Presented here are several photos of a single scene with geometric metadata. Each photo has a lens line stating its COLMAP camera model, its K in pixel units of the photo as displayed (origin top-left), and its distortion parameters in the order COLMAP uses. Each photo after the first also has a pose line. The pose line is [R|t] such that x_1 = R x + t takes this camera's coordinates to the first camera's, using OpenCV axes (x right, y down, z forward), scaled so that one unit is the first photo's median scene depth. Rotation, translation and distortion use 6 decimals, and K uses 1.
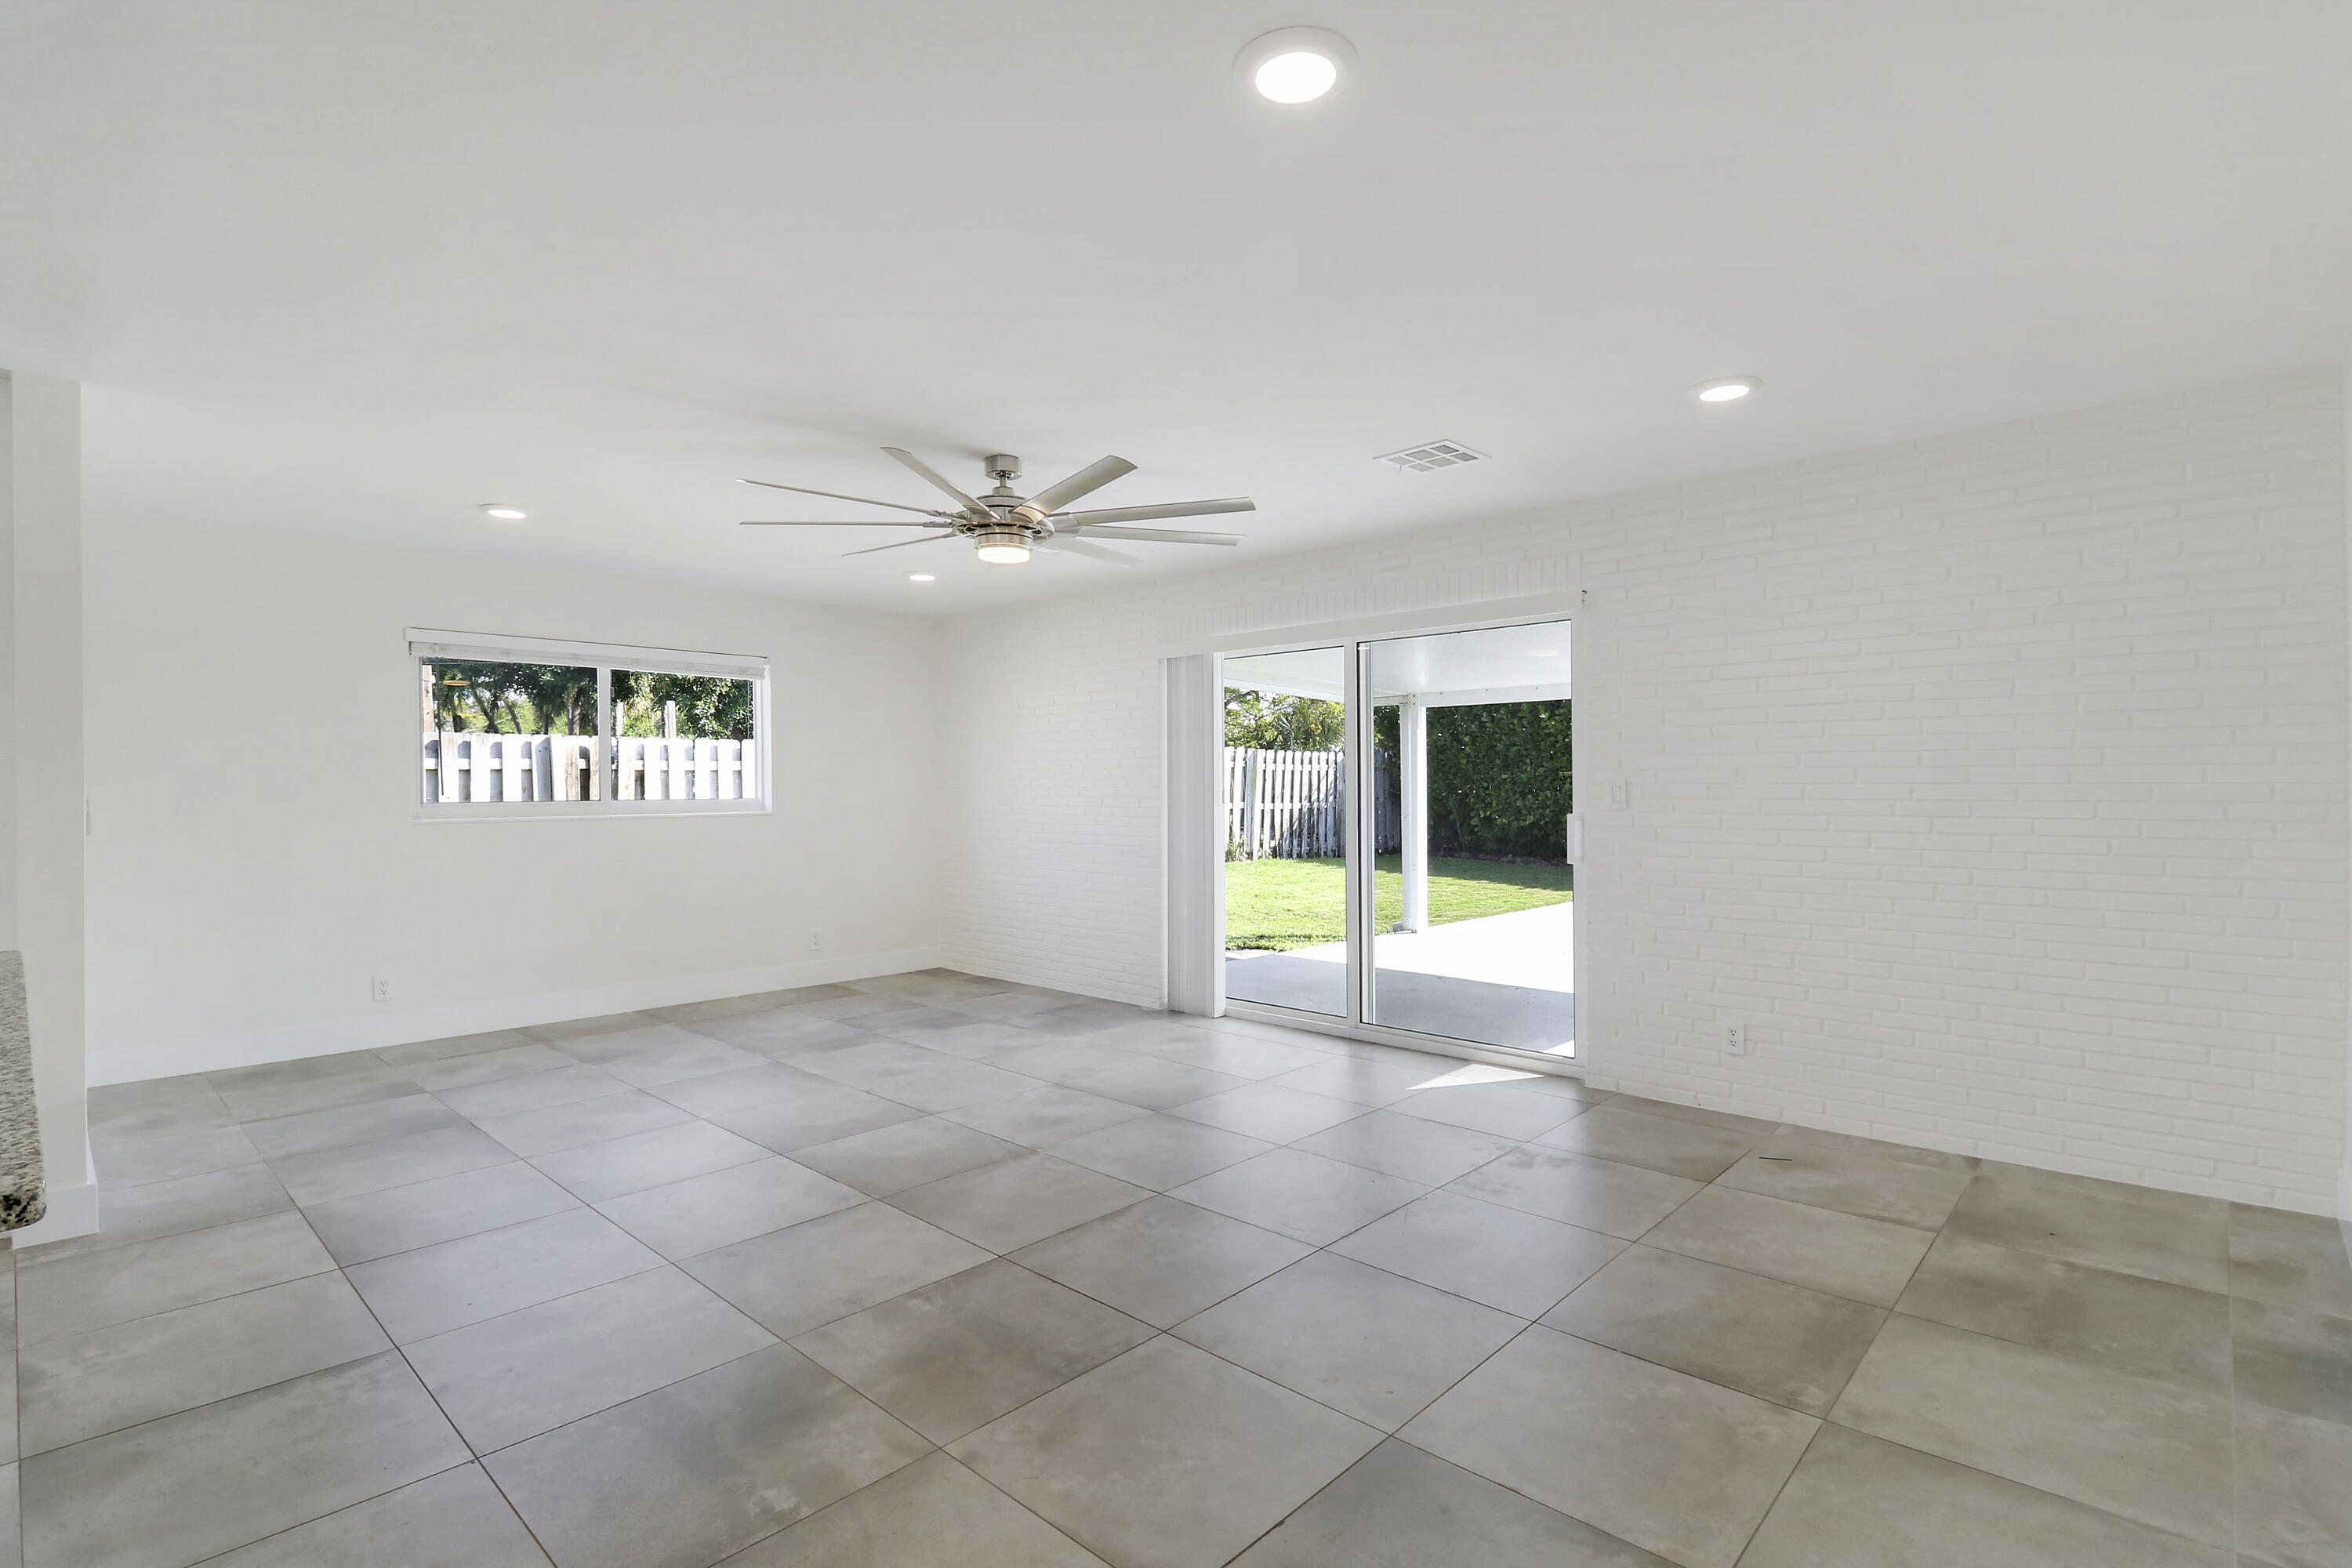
lens RADIAL K [[1114.6, 0, 1185.8], [0, 1114.6, 786.9], [0, 0, 1]] dist [0.001550, -0.014997]
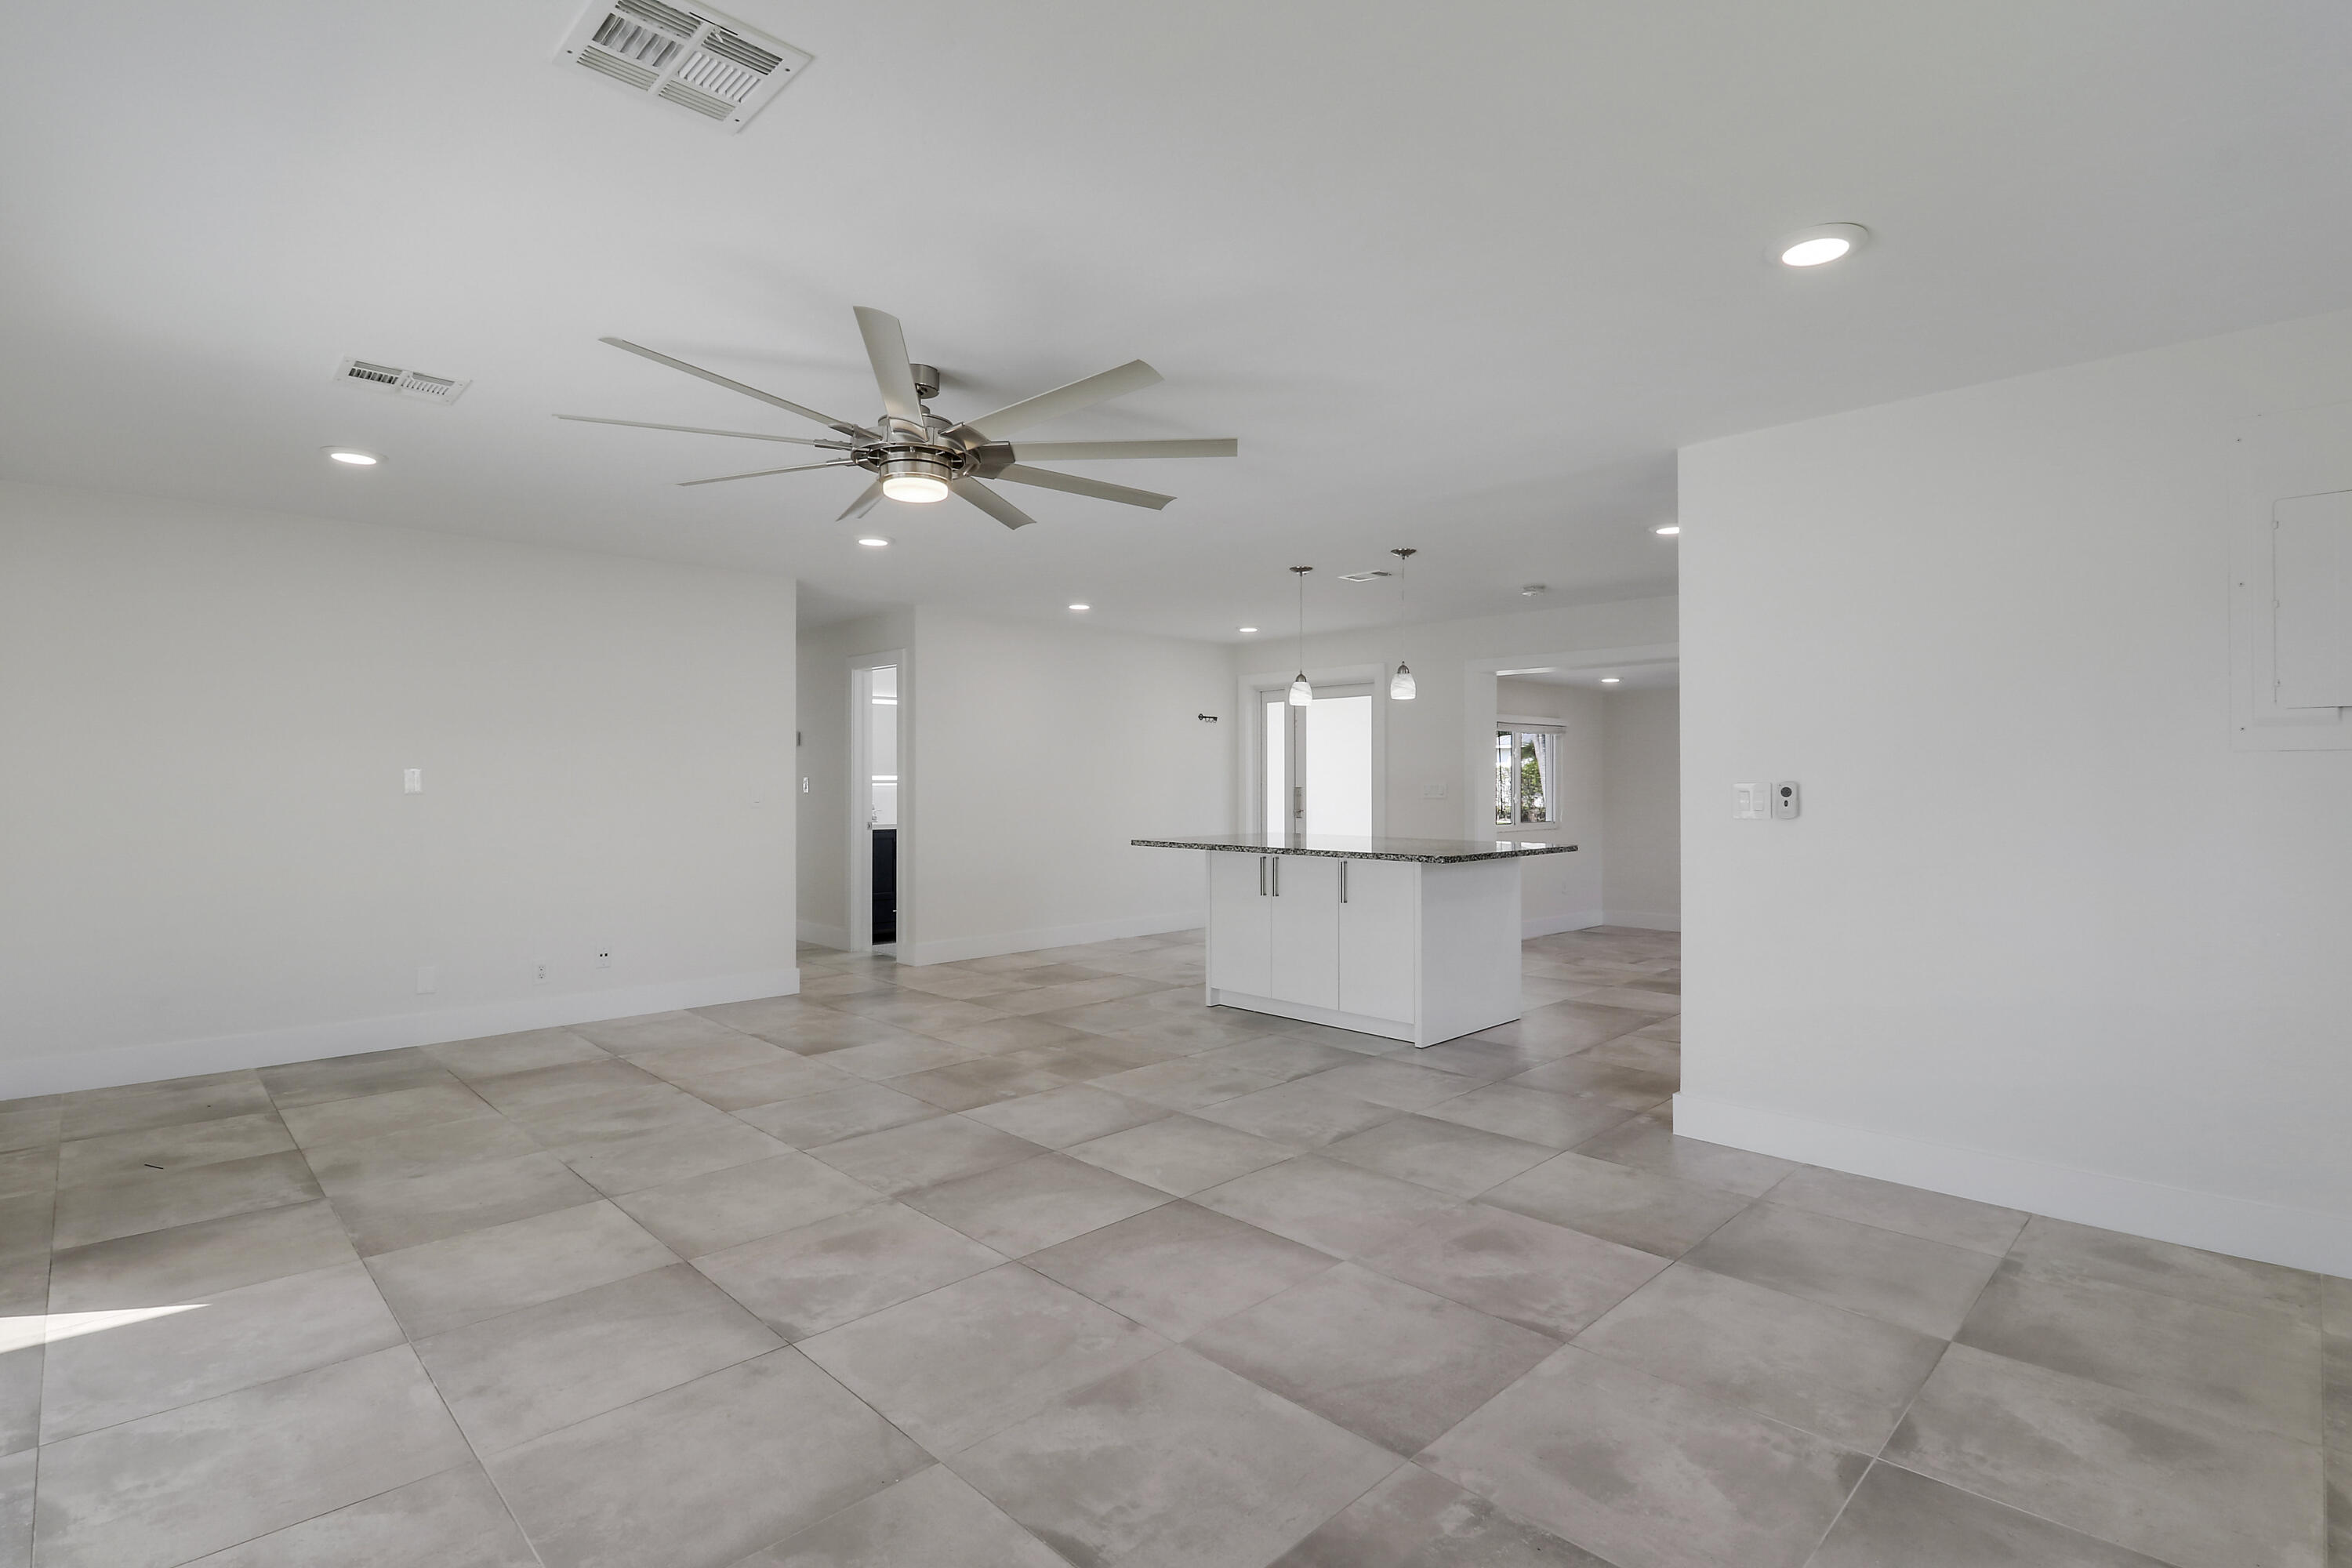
lens RADIAL K [[1114.6, 0, 1185.8], [0, 1114.6, 786.9], [0, 0, 1]] dist [0.001550, -0.014997]
pose [[-0.999280, 0.006652, 0.037359, -0.379847], [0.006950, 0.999945, 0.007851, -0.000438], [-0.037304, 0.008104, -0.999271, 1.769206]]
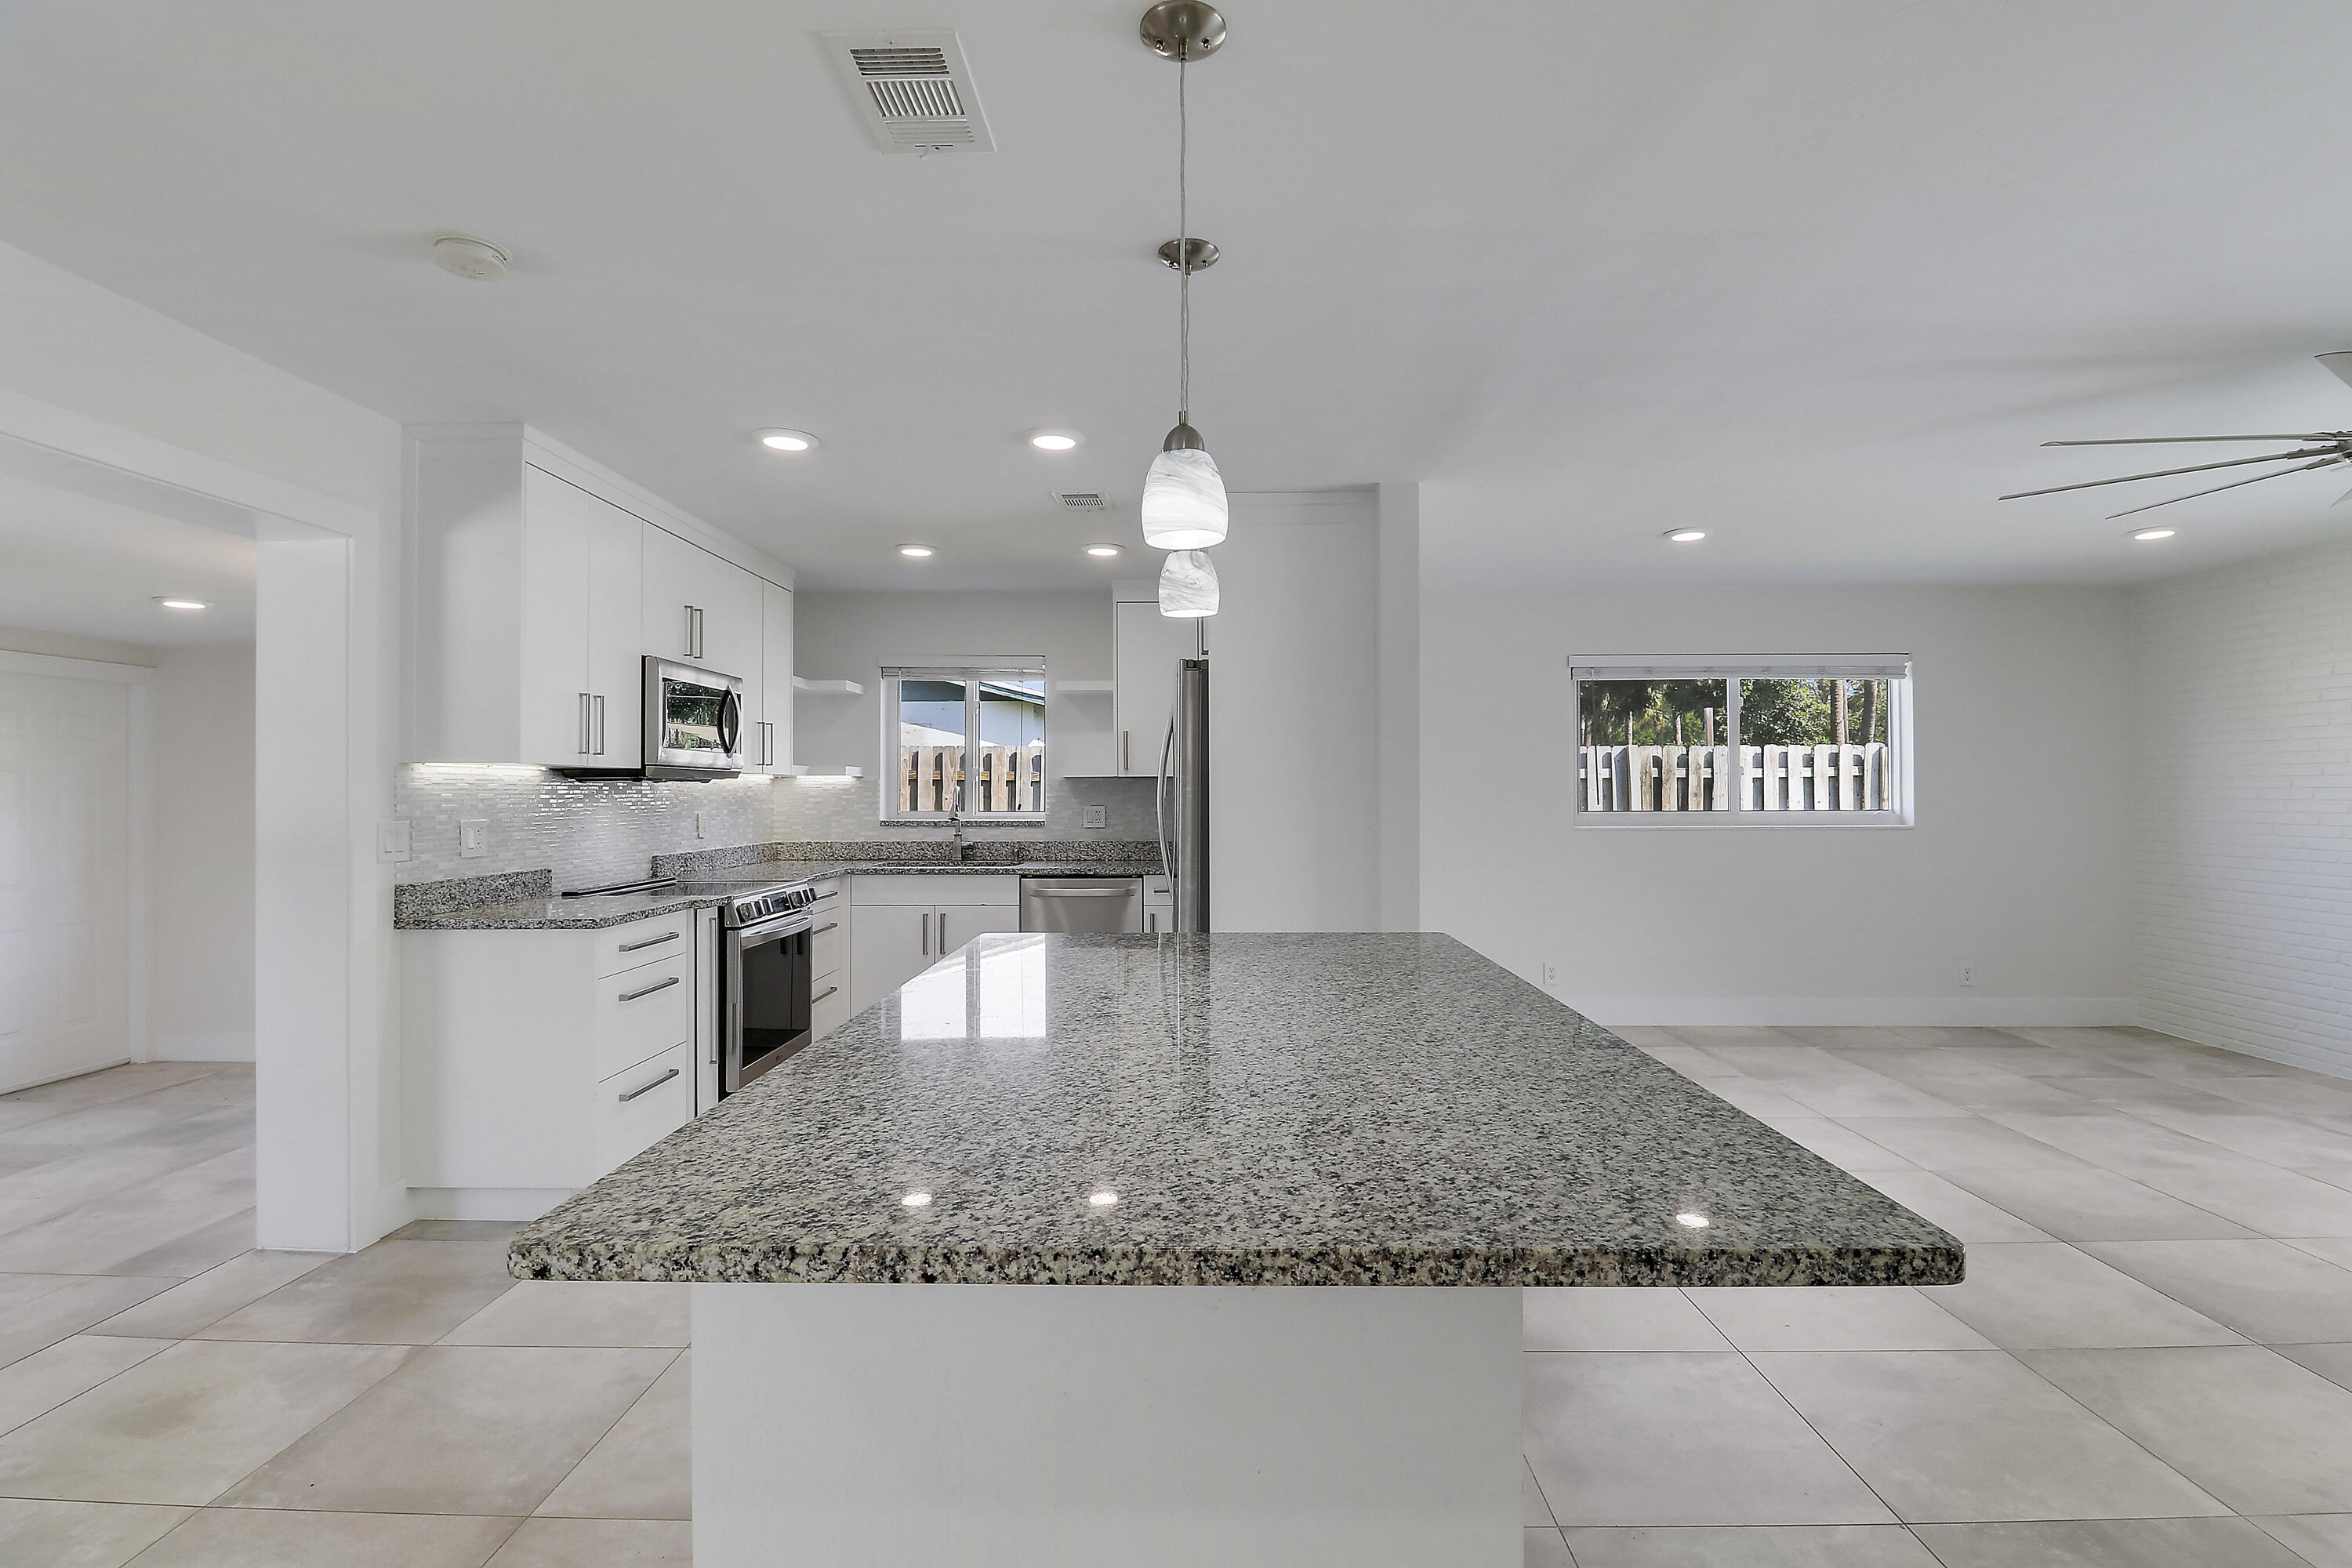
lens RADIAL K [[1090.6, 0, 1184.6], [0, 1090.6, 774.8], [0, 0, 1]] dist [0.003877, -0.015151]
pose [[0.665643, -0.008715, -0.746220, -0.183474], [-0.002714, 0.999897, -0.014098, -0.007297], [0.746266, 0.011410, 0.665551, -0.035888]]
